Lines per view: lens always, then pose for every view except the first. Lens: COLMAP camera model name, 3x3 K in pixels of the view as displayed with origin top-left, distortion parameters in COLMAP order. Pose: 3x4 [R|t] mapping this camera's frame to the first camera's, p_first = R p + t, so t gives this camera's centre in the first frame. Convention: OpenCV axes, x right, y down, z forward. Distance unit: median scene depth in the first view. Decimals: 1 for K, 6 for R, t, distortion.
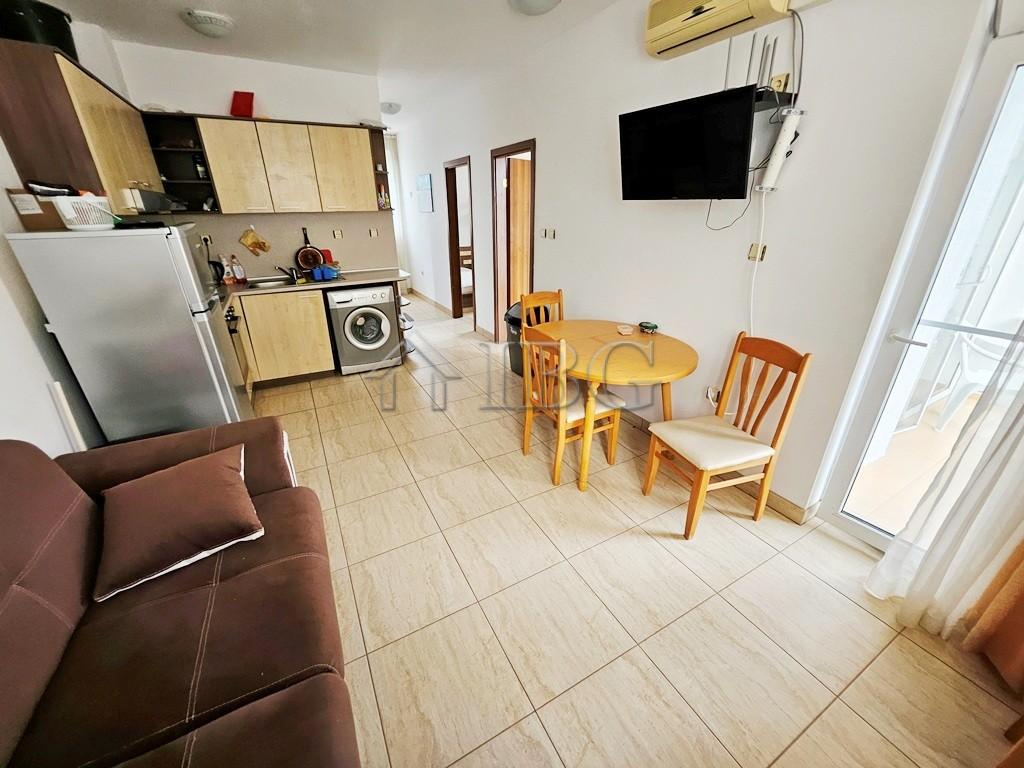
lens RADIAL K [[403.7, 0, 509.0], [0, 403.7, 380.0], [0, 0, 1]] dist [-0.002326, -0.000082]
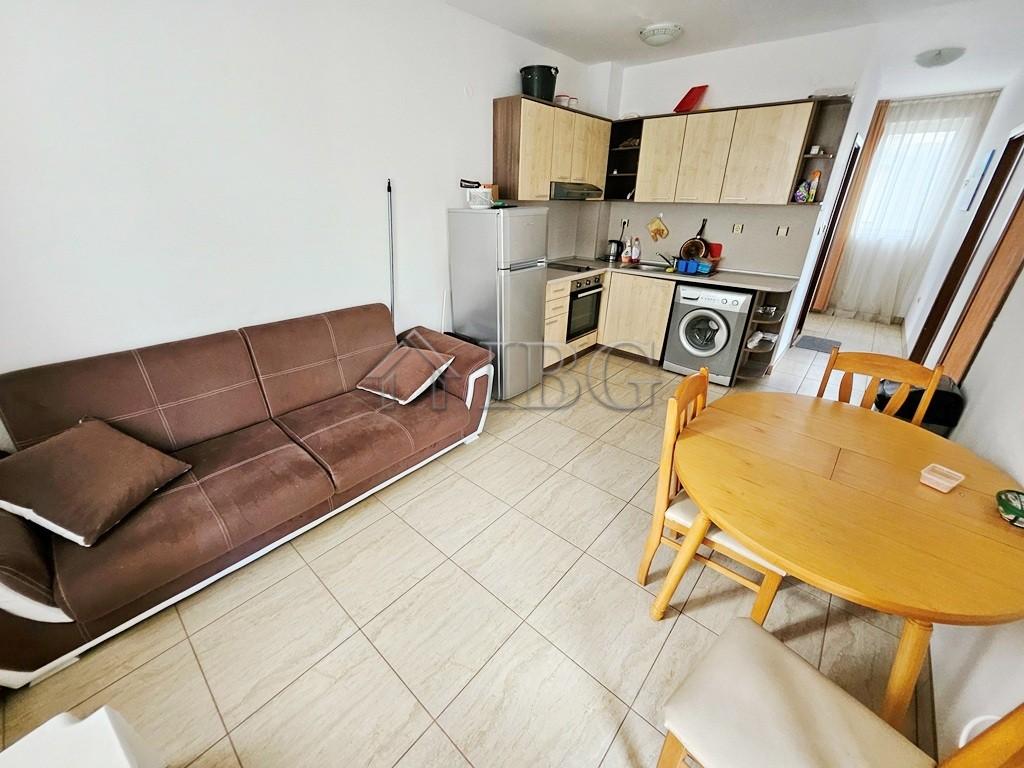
lens RADIAL K [[410.1, 0, 509.7], [0, 410.1, 380.9], [0, 0, 1]] dist [-0.002124, -0.000335]
pose [[0.338183, 0.402060, -0.850870, 0.565736], [-0.384812, 0.884179, 0.264853, -0.186192], [0.858808, 0.237857, 0.453732, 0.394550]]
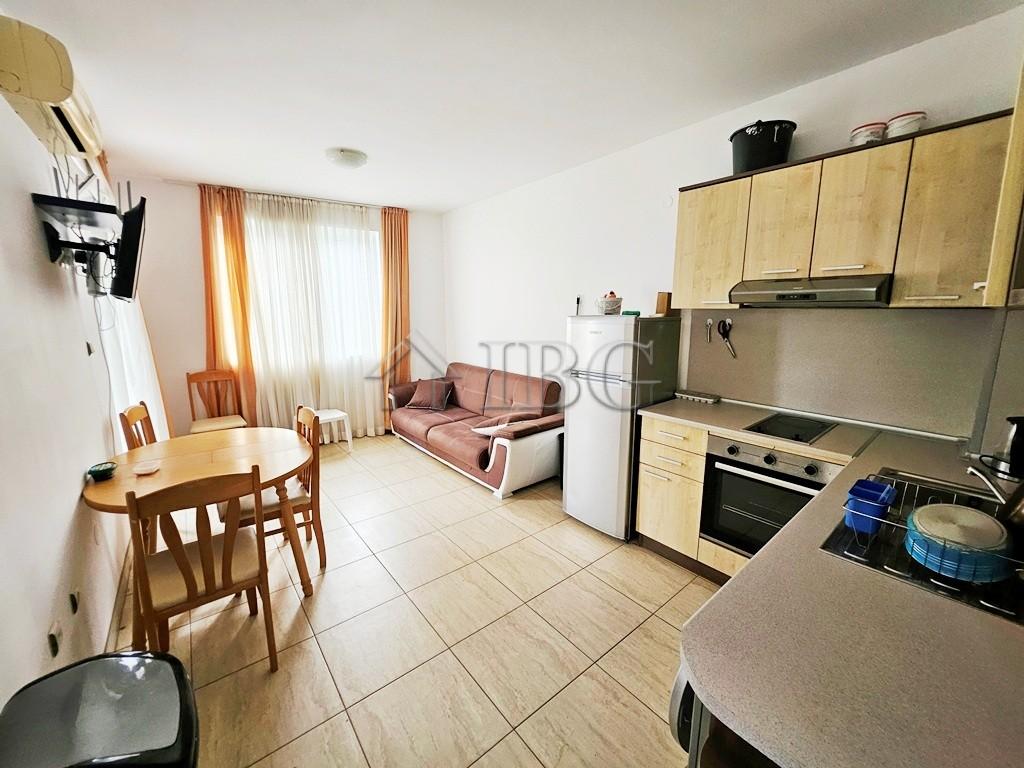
lens RADIAL K [[402.1, 0, 509.2], [0, 402.1, 377.9], [0, 0, 1]] dist [-0.007600, 0.000283]
pose [[-0.983908, 0.040180, -0.174099, -0.268845], [-0.060732, 0.841168, 0.537352, -0.796490], [0.168037, 0.539278, -0.825192, 1.885517]]
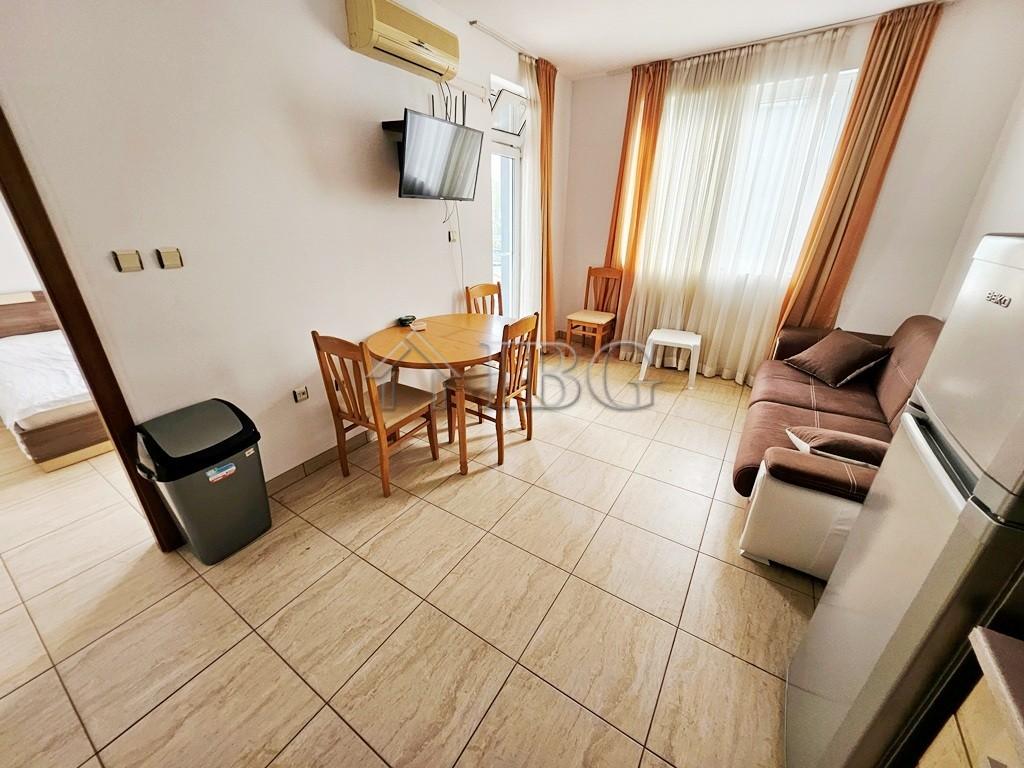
lens RADIAL K [[403.5, 0, 507.7], [0, 403.5, 380.5], [0, 0, 1]] dist [-0.006759, -0.000767]
pose [[-0.473347, -0.340679, 0.812330, -0.811457], [0.348146, 0.774751, 0.527784, -0.555606], [-0.809158, 0.532634, -0.248120, 1.335319]]
